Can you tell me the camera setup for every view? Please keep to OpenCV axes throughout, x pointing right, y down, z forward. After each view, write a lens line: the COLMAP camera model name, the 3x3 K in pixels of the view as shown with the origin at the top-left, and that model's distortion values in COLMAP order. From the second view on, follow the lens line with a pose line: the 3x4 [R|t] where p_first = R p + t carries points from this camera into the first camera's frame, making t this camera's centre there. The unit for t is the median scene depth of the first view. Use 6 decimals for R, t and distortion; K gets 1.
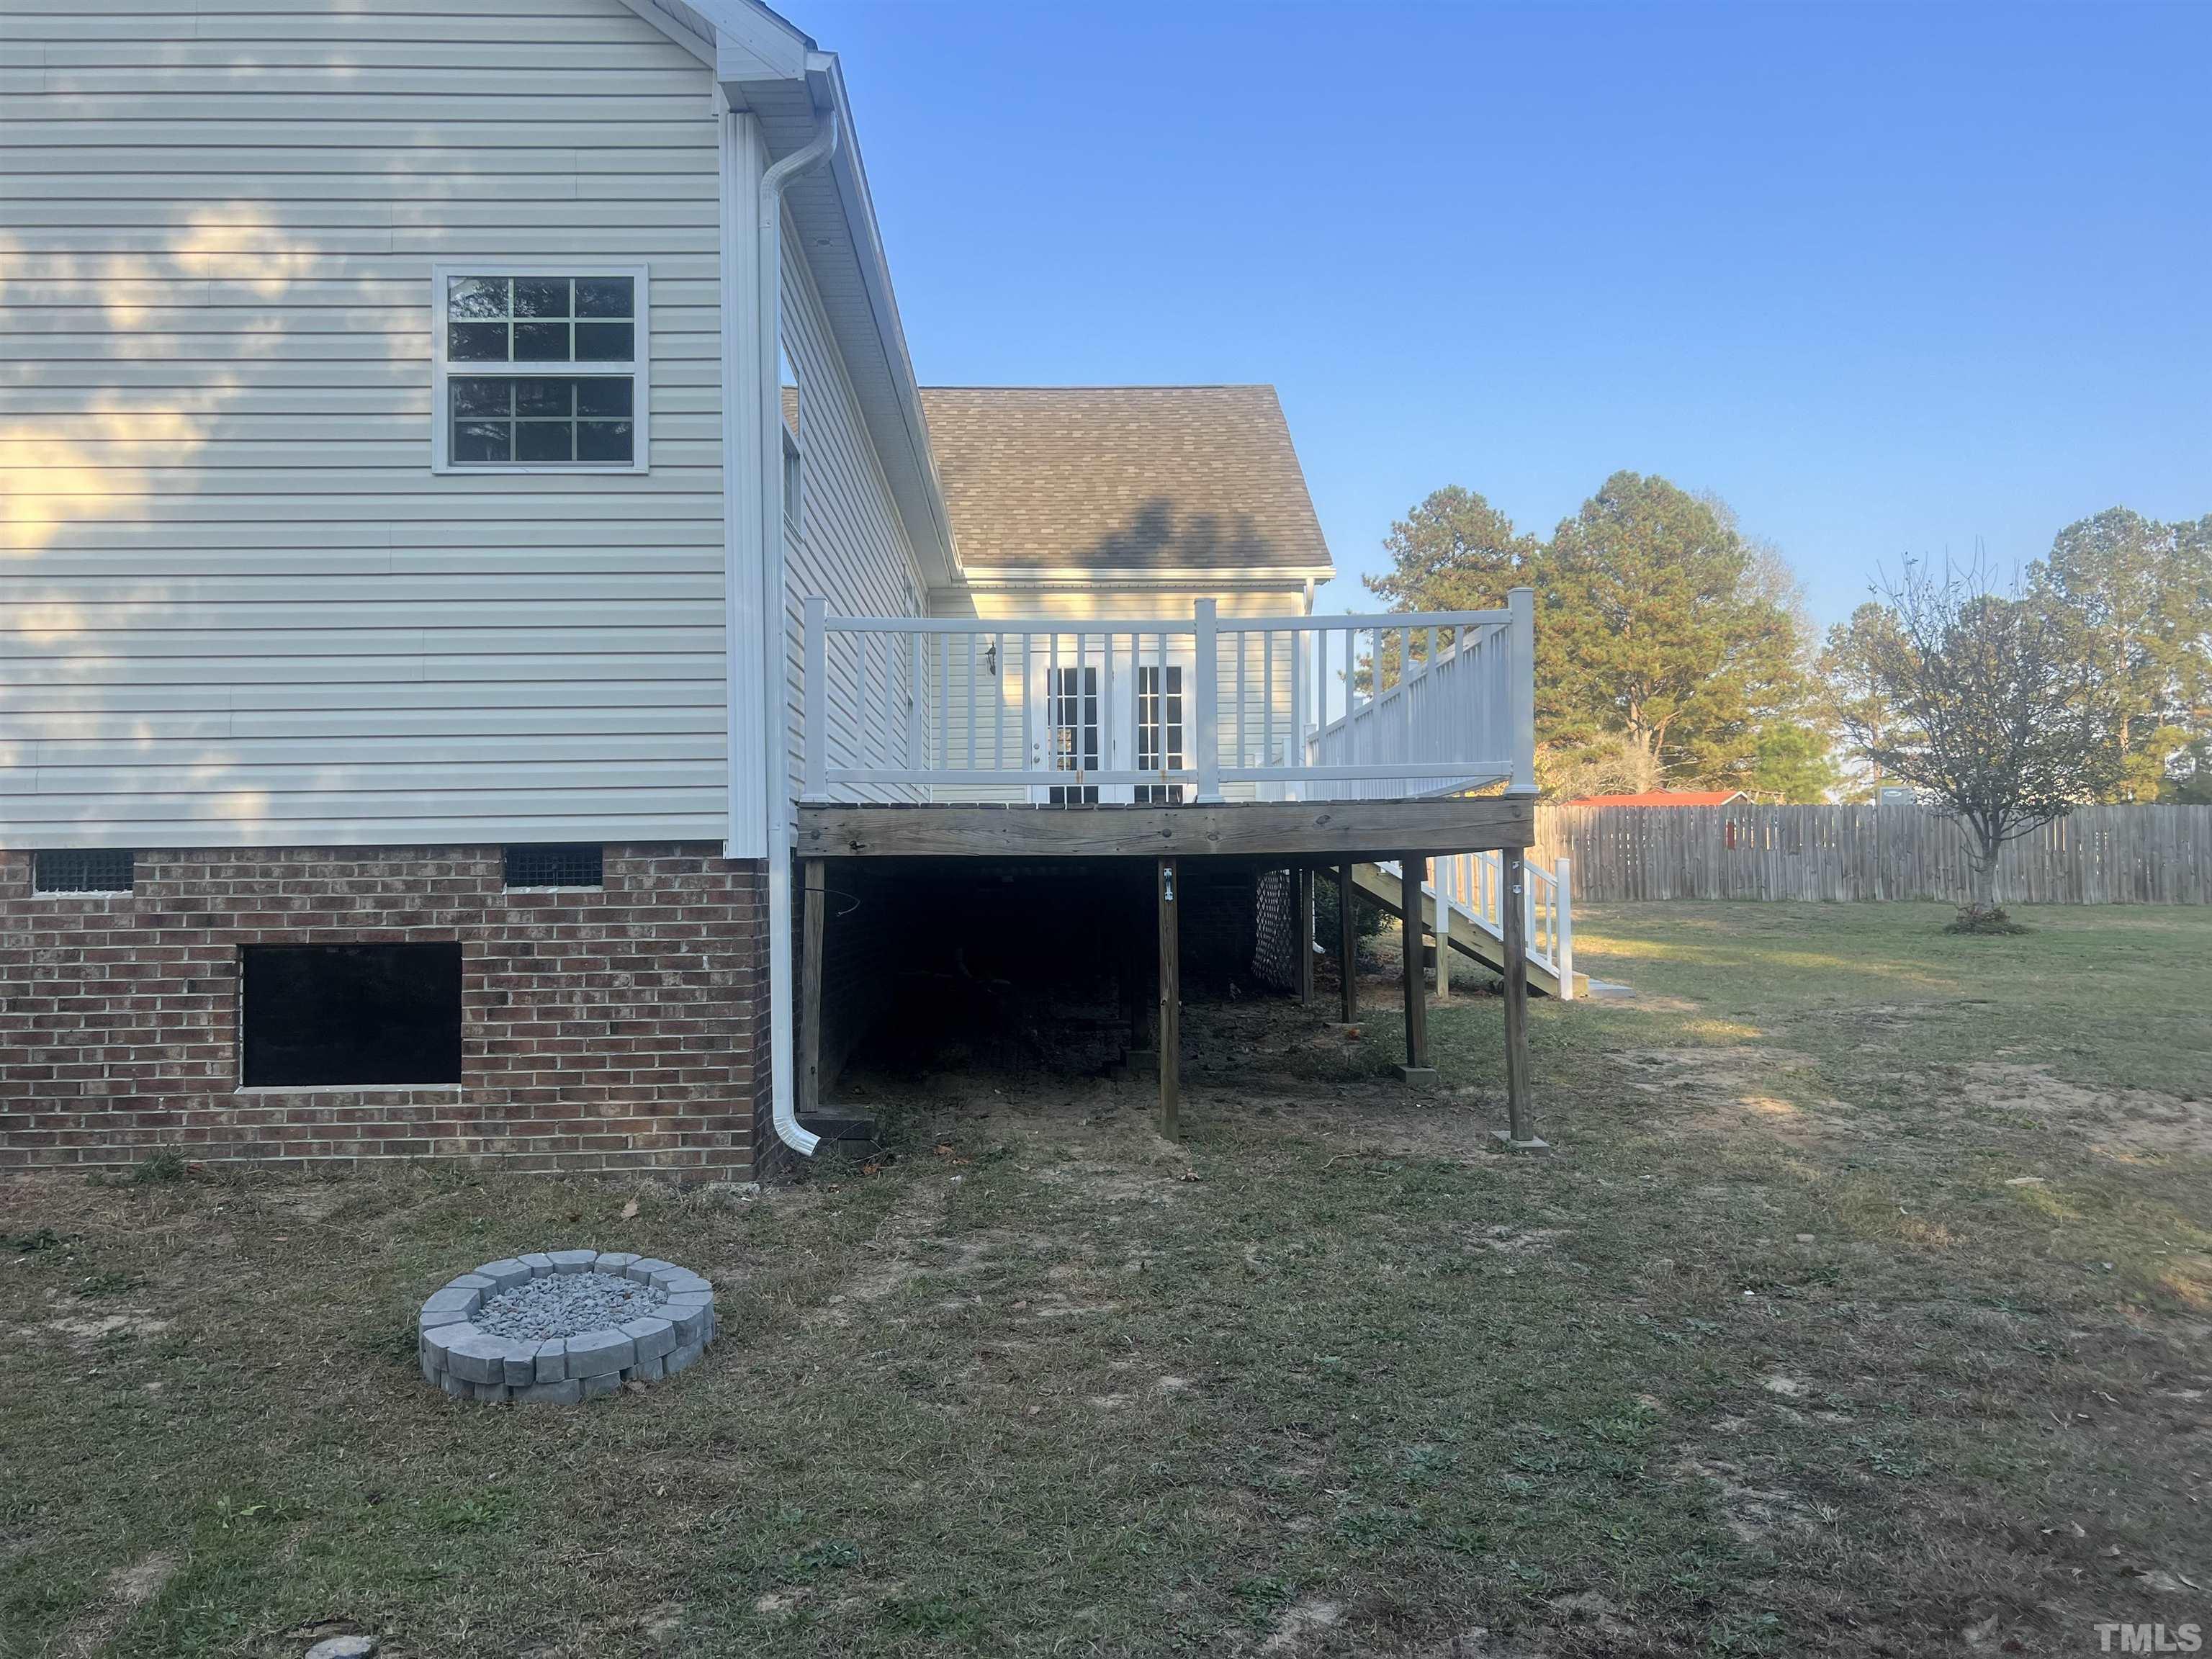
lens RADIAL K [[1665.2, 0, 1089.6], [0, 1665.2, 832.6], [0, 0, 1]] dist [0.069280, -0.070401]
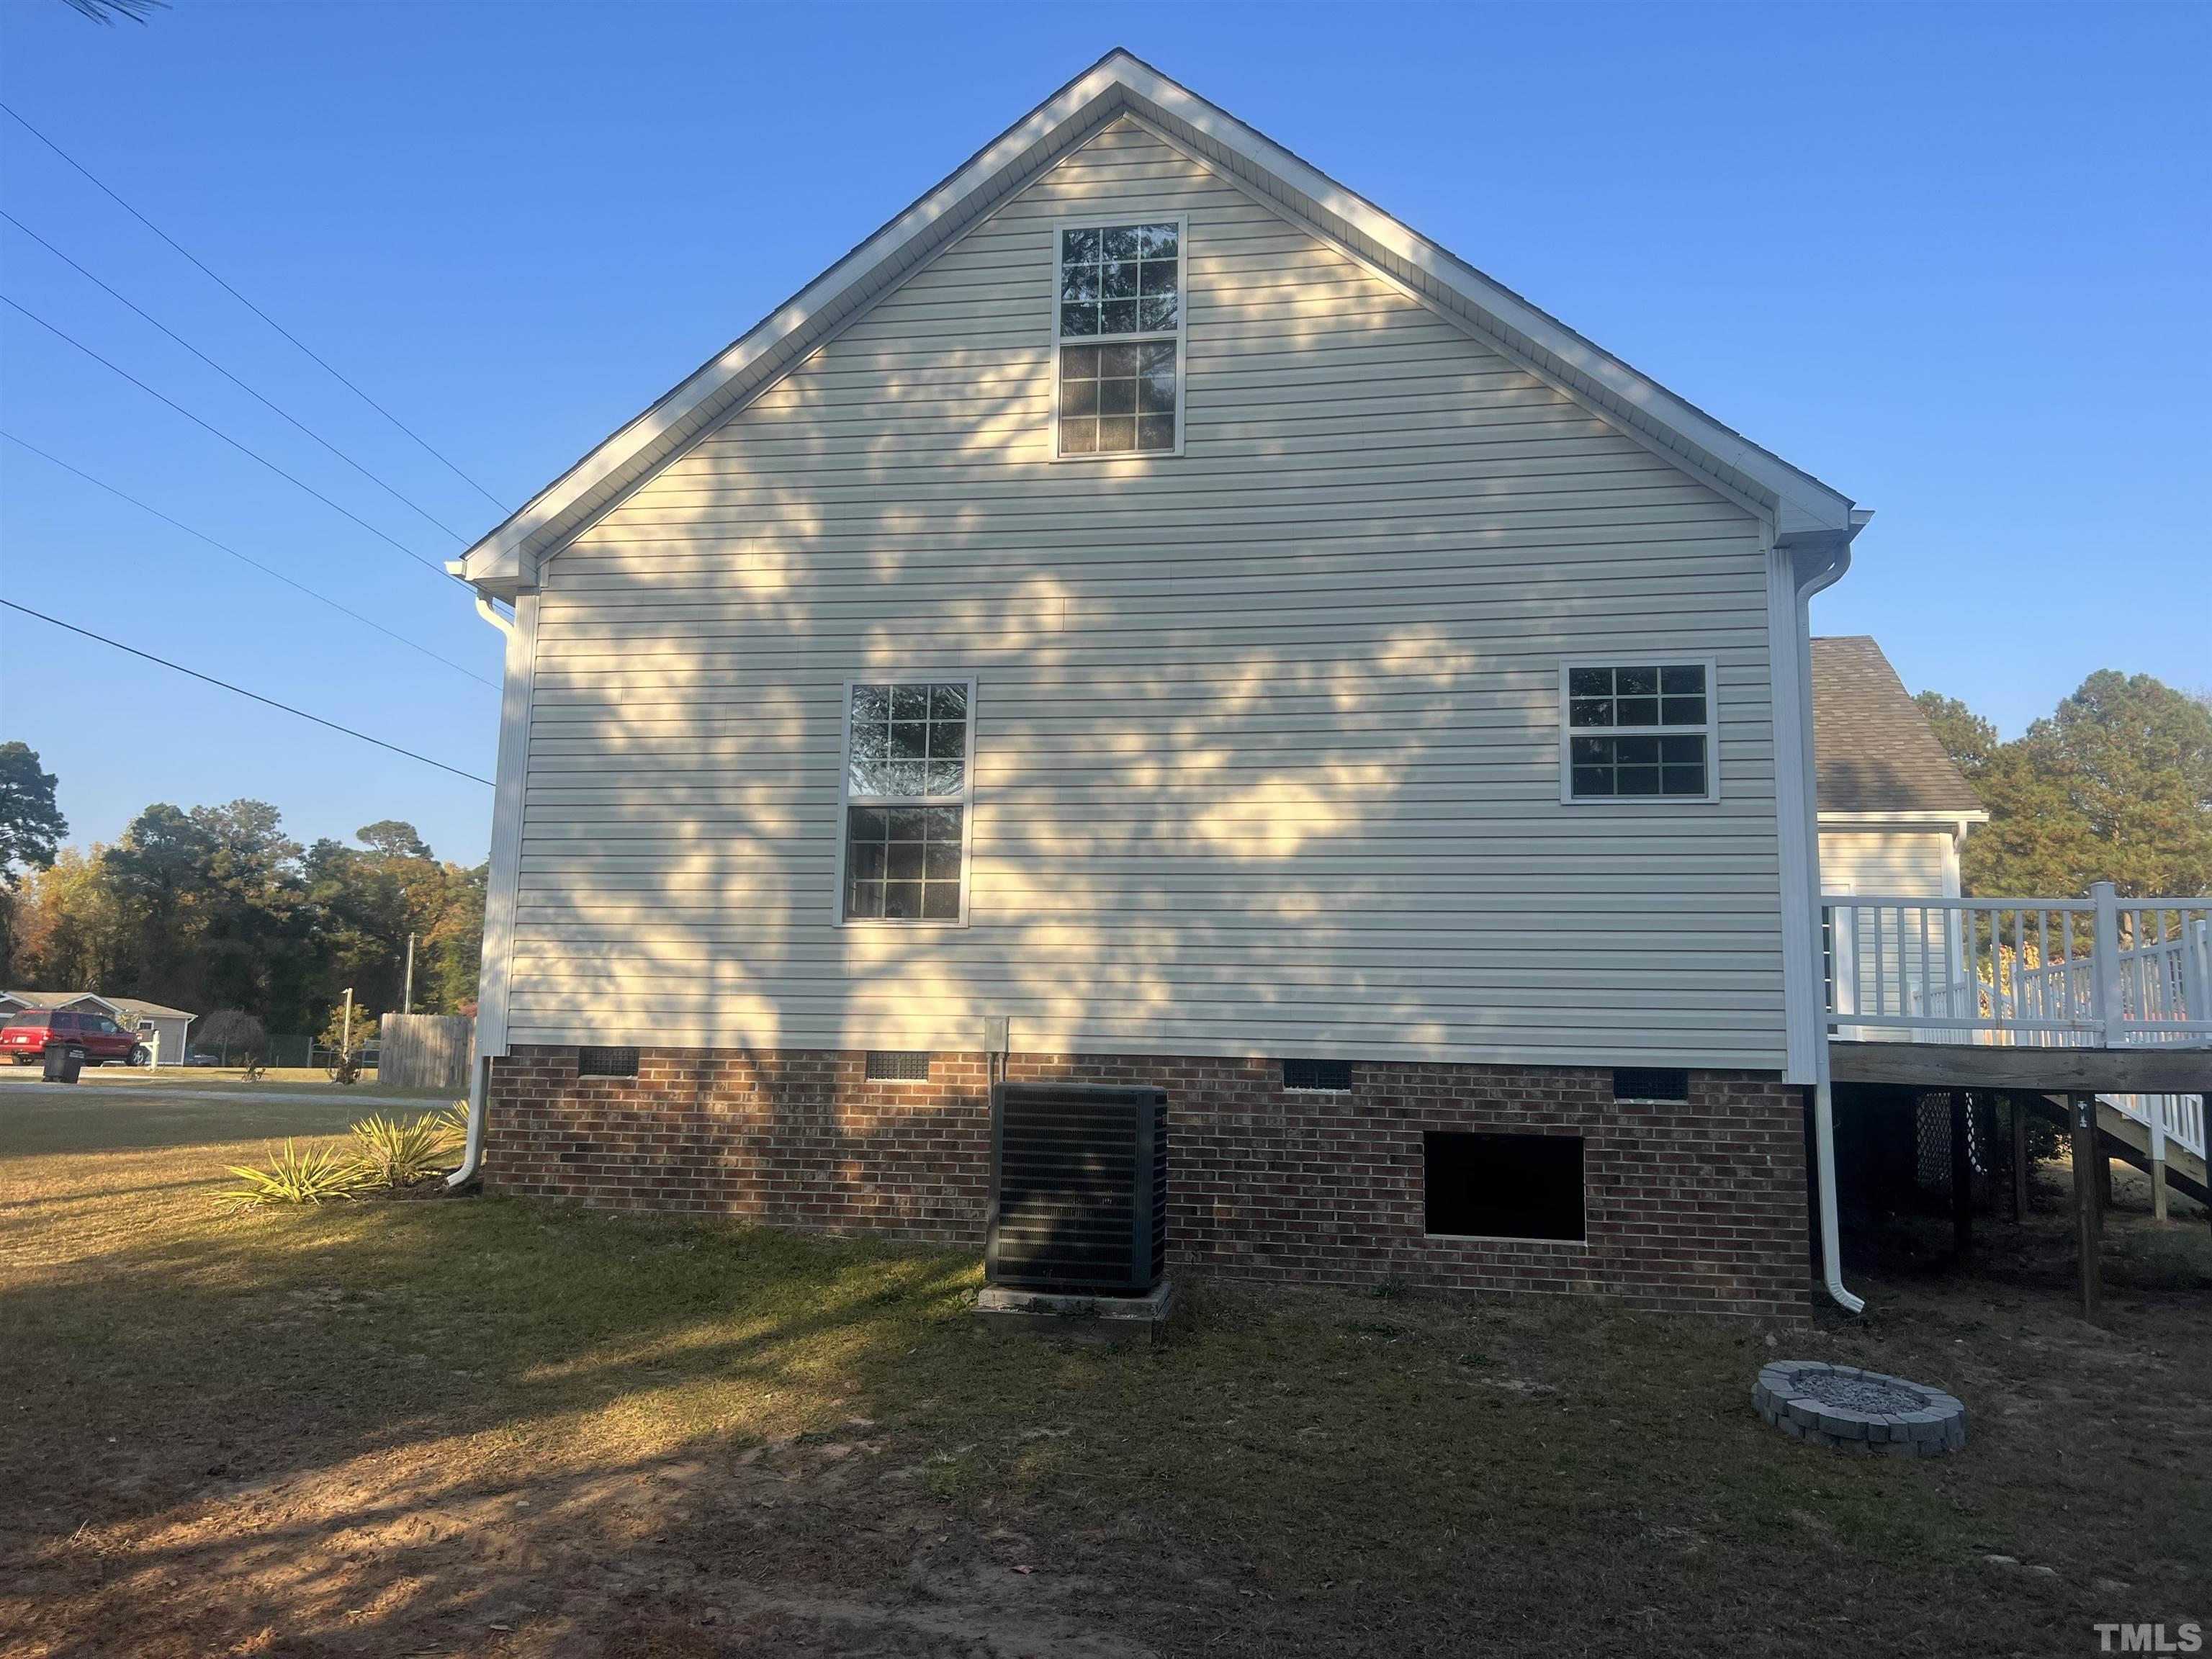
lens RADIAL K [[1665.2, 0, 1098.1], [0, 1665.2, 830.2], [0, 0, 1]] dist [0.069280, -0.070401]
pose [[0.977699, 0.002319, -0.209999, -0.475850], [-0.026710, 0.993192, -0.113388, -0.018881], [0.208306, 0.116468, 0.971104, -0.465482]]
